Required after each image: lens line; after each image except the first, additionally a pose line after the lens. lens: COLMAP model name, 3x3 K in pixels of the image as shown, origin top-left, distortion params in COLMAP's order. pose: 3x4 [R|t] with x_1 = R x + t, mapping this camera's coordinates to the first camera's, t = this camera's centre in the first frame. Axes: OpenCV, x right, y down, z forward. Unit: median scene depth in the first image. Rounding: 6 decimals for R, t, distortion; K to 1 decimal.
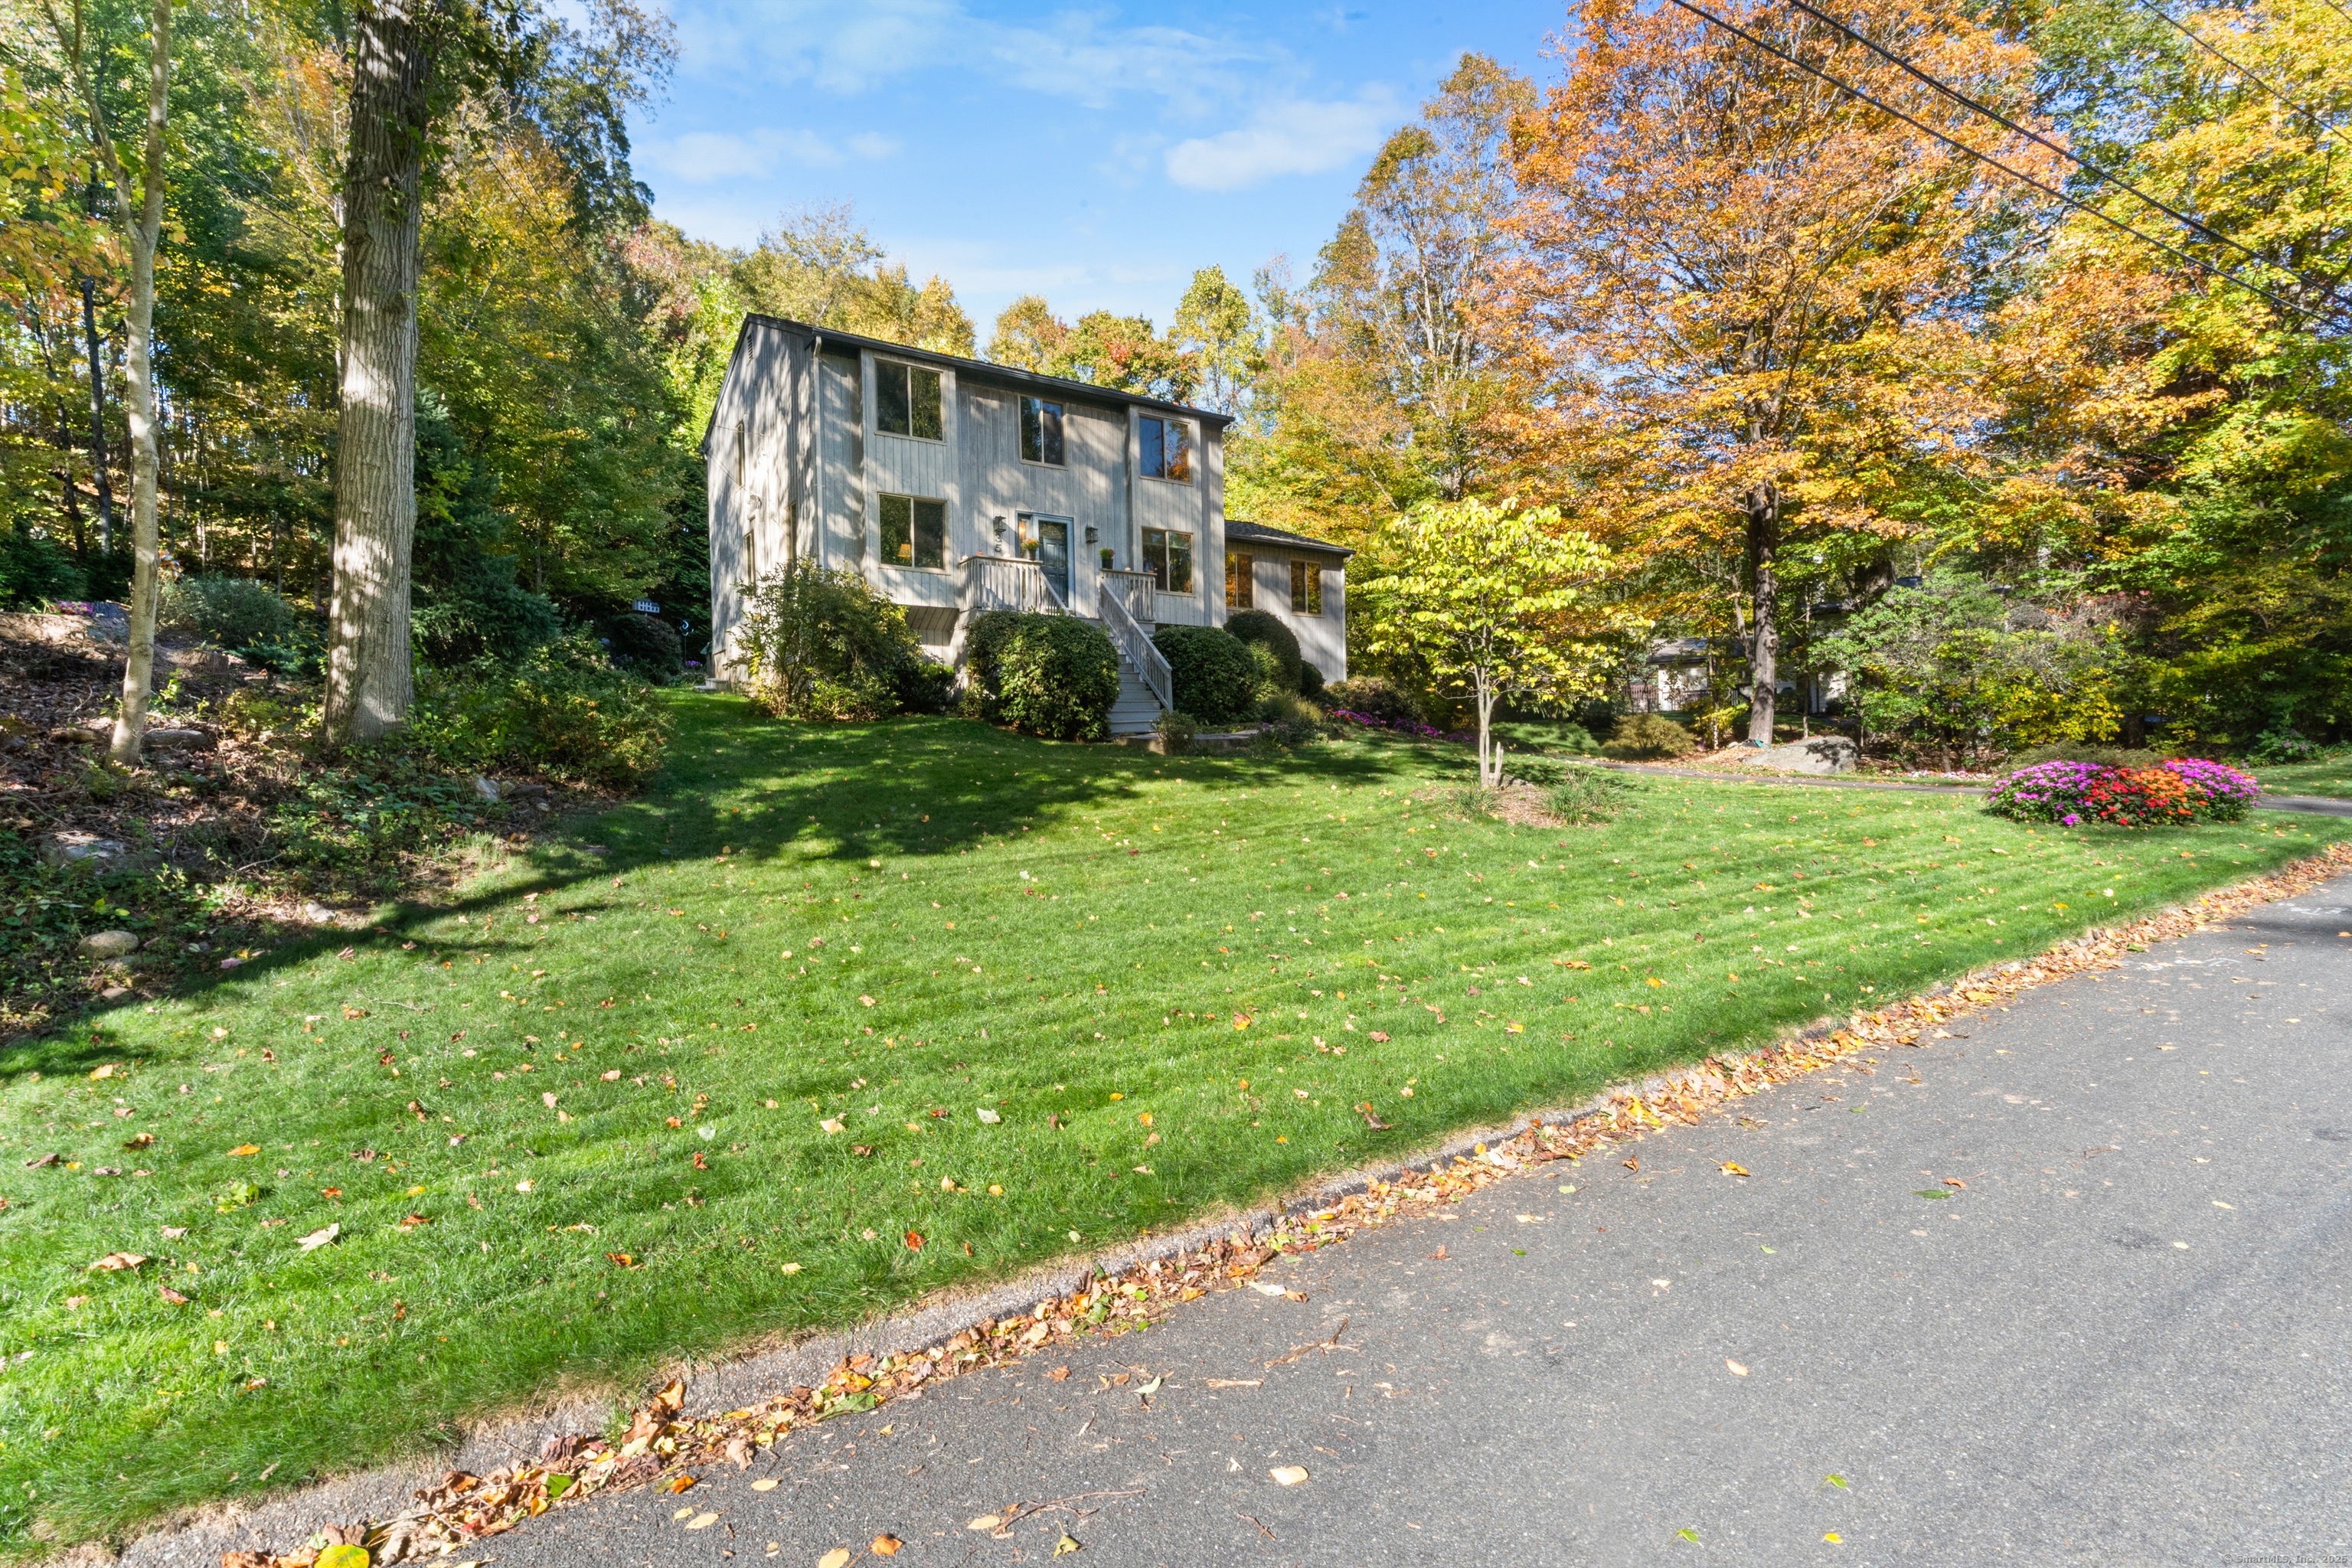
lens RADIAL K [[1164.0, 0, 1176.0], [0, 1164.0, 784.0], [0, 0, 1]] dist [0.002168, 0.000596]
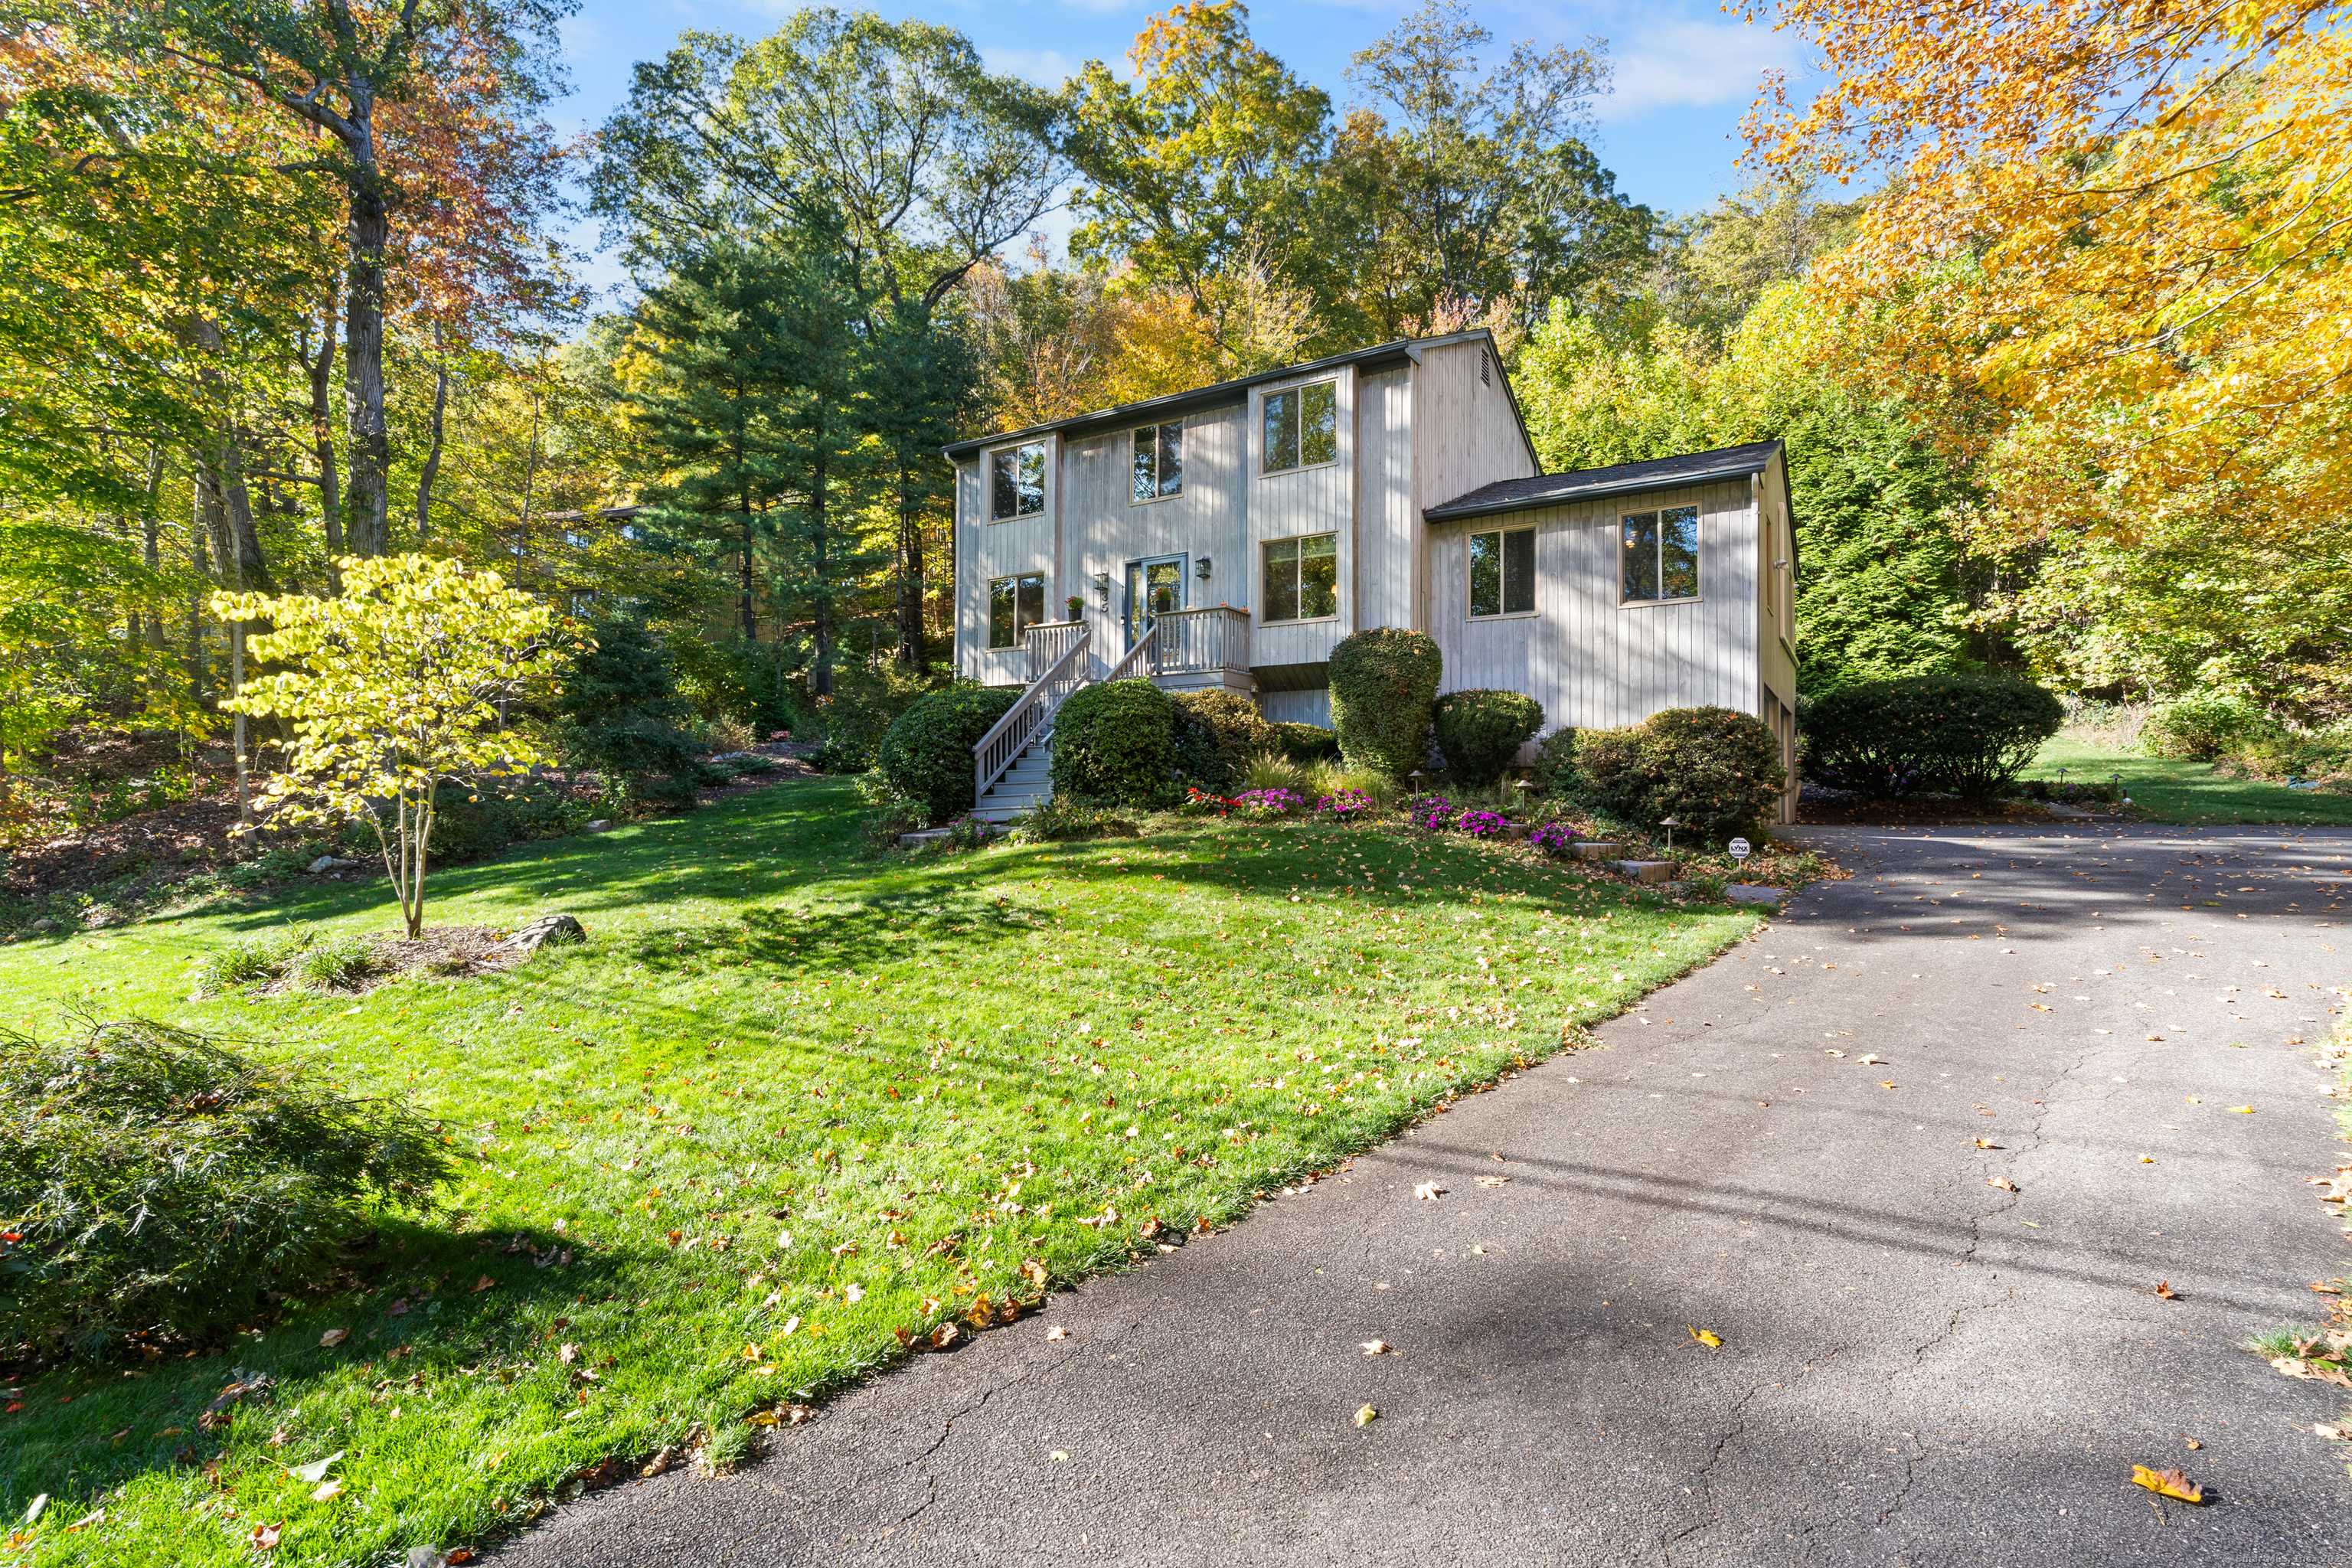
lens RADIAL K [[1135.3, 0, 1176.0], [0, 1135.3, 784.0], [0, 0, 1]] dist [0.000796, 0.000302]
pose [[0.382565, 0.003152, -0.923923, 0.648317], [-0.011233, 0.999936, -0.001240, -0.062273], [0.923860, 0.010853, 0.382576, 0.678935]]
